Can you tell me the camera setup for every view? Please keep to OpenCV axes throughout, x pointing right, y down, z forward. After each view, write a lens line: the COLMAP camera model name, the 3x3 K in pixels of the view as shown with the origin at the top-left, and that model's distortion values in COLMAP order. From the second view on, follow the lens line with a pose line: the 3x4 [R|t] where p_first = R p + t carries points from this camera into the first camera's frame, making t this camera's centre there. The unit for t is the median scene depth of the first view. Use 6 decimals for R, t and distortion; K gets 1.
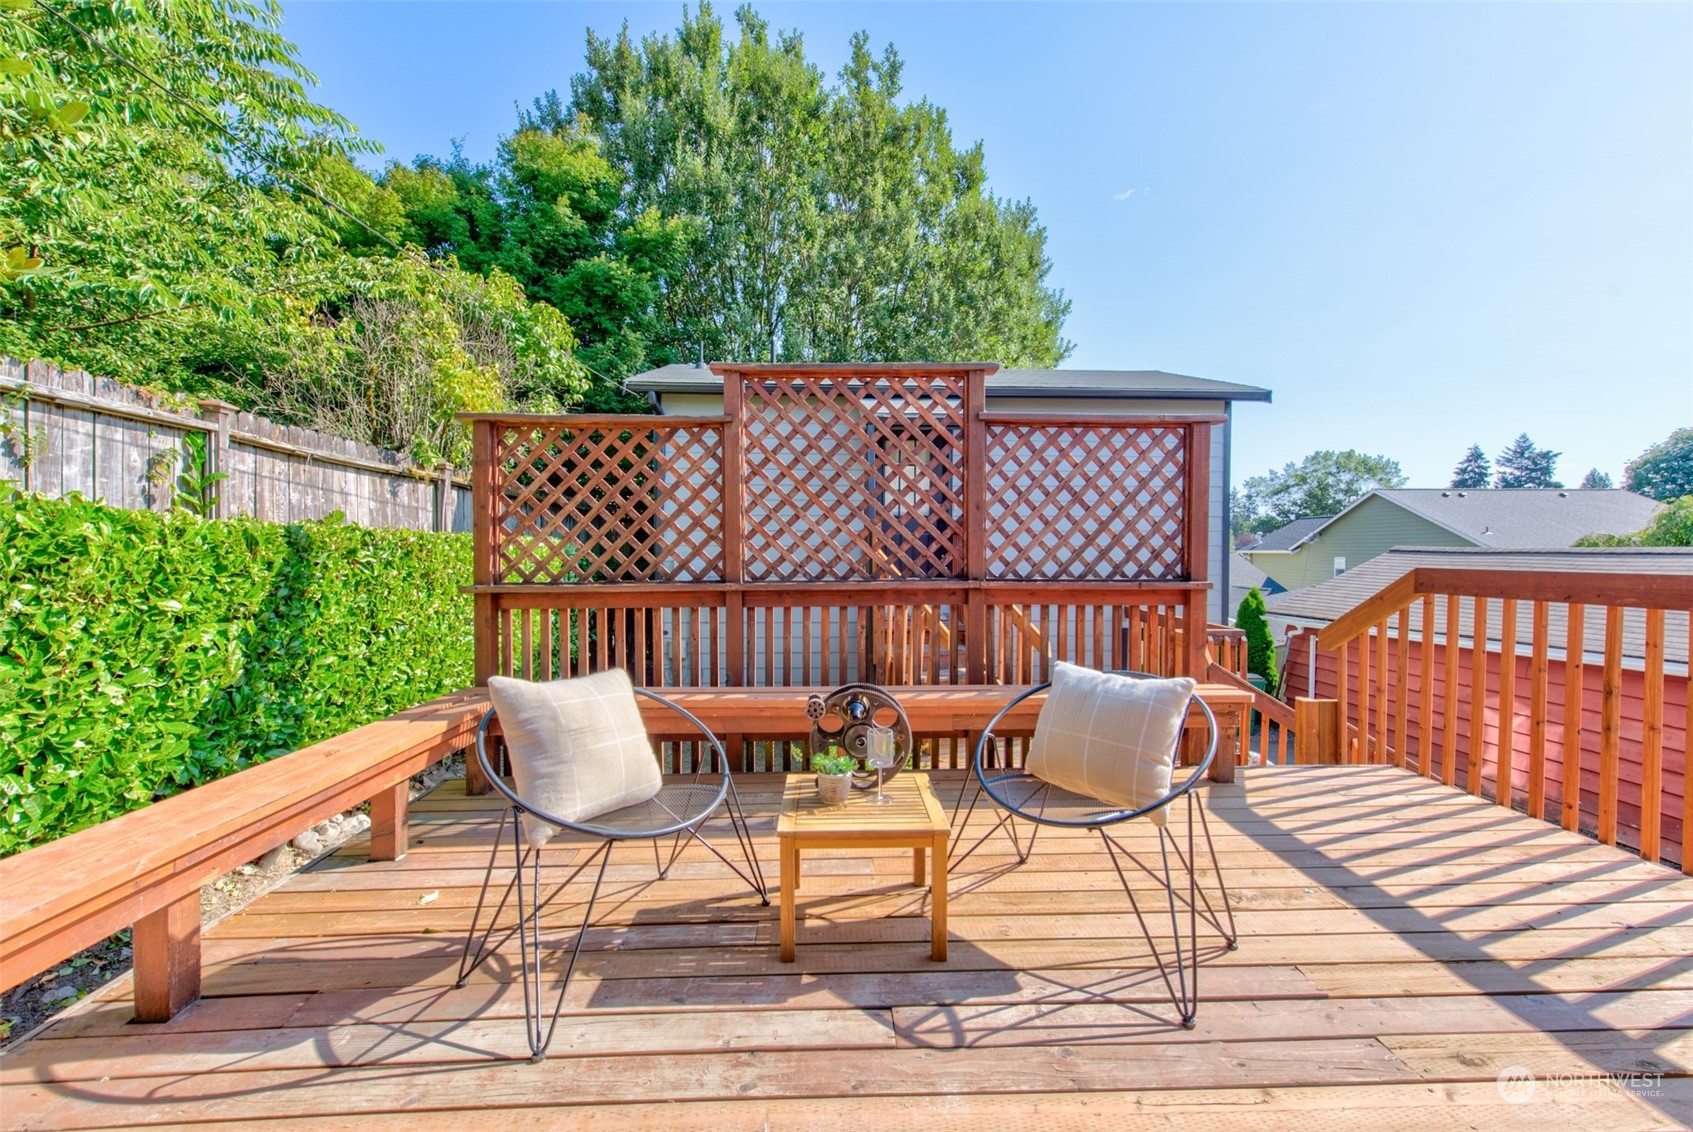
lens RADIAL K [[660.5, 0, 858.5], [0, 660.5, 569.4], [0, 0, 1]] dist [0.005459, -0.001354]
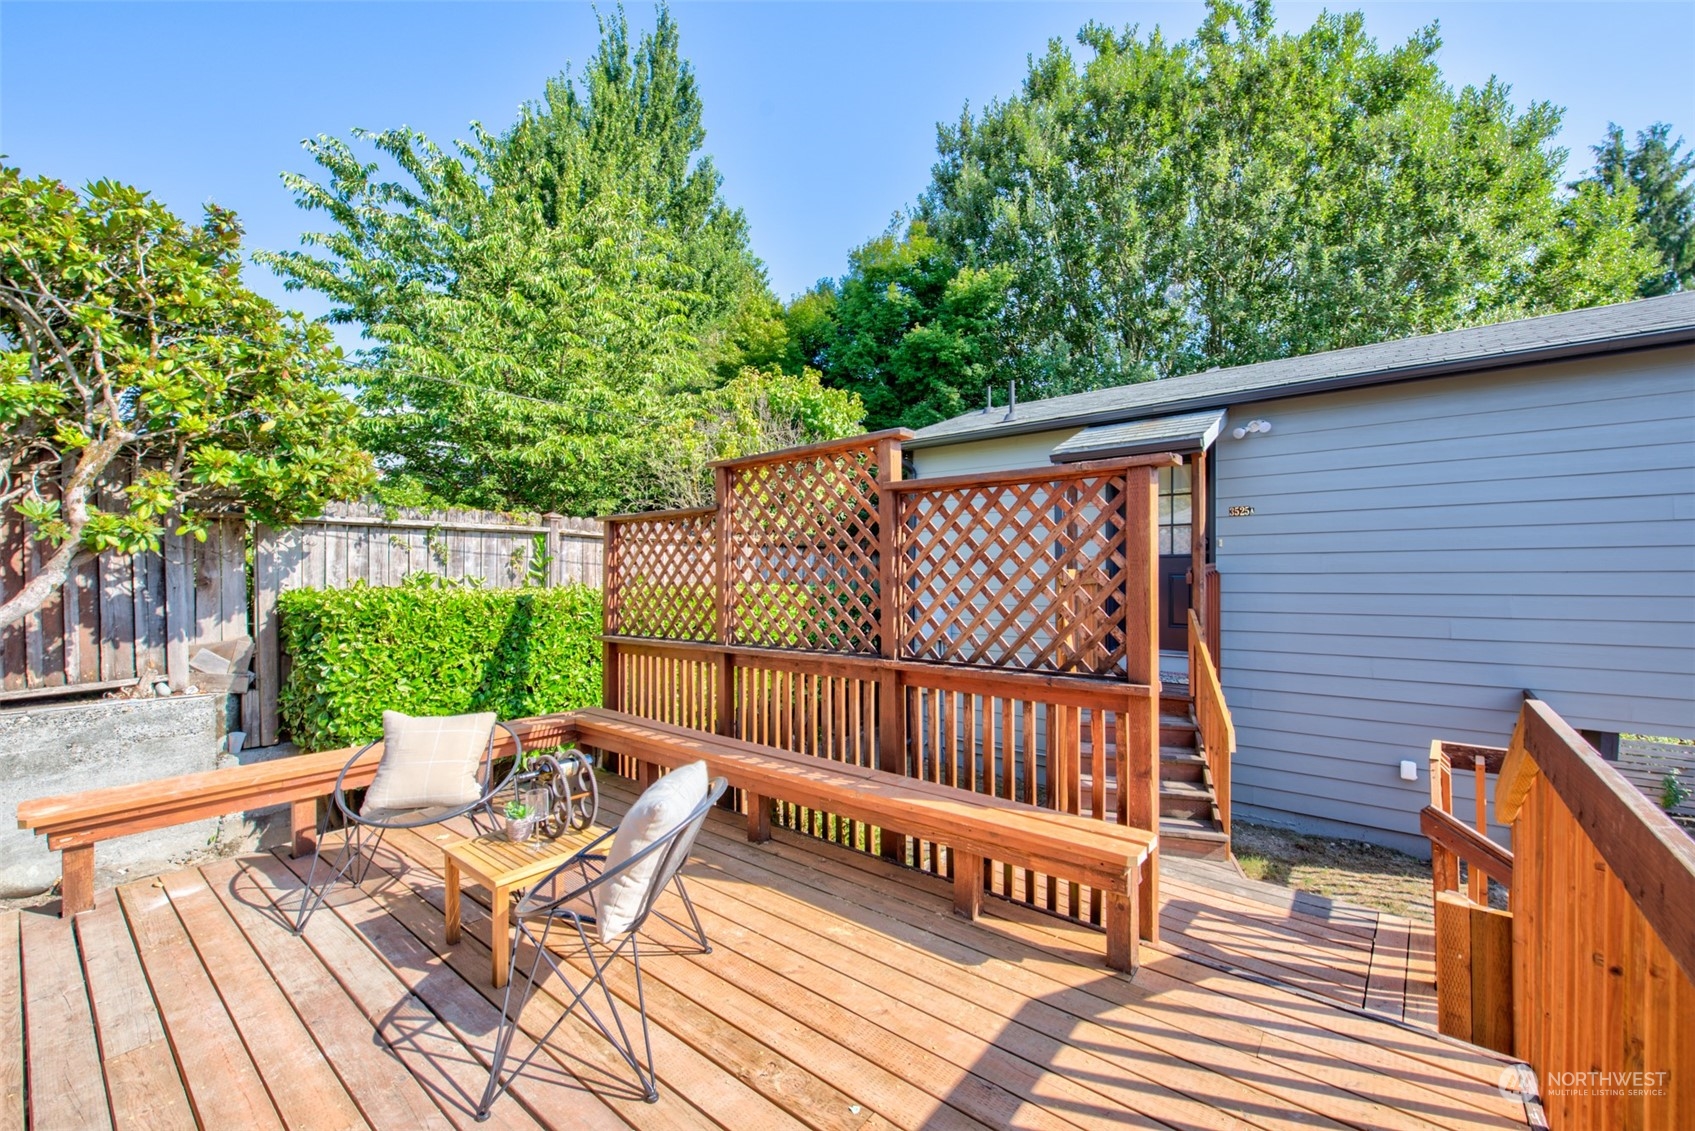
lens RADIAL K [[661.2, 0, 860.0], [0, 661.2, 572.4], [0, 0, 1]] dist [0.005459, -0.001354]
pose [[0.768443, -0.006585, -0.639885, 0.742066], [-0.011473, 0.999645, -0.024065, -0.082392], [0.639816, 0.025833, 0.768094, 0.242513]]
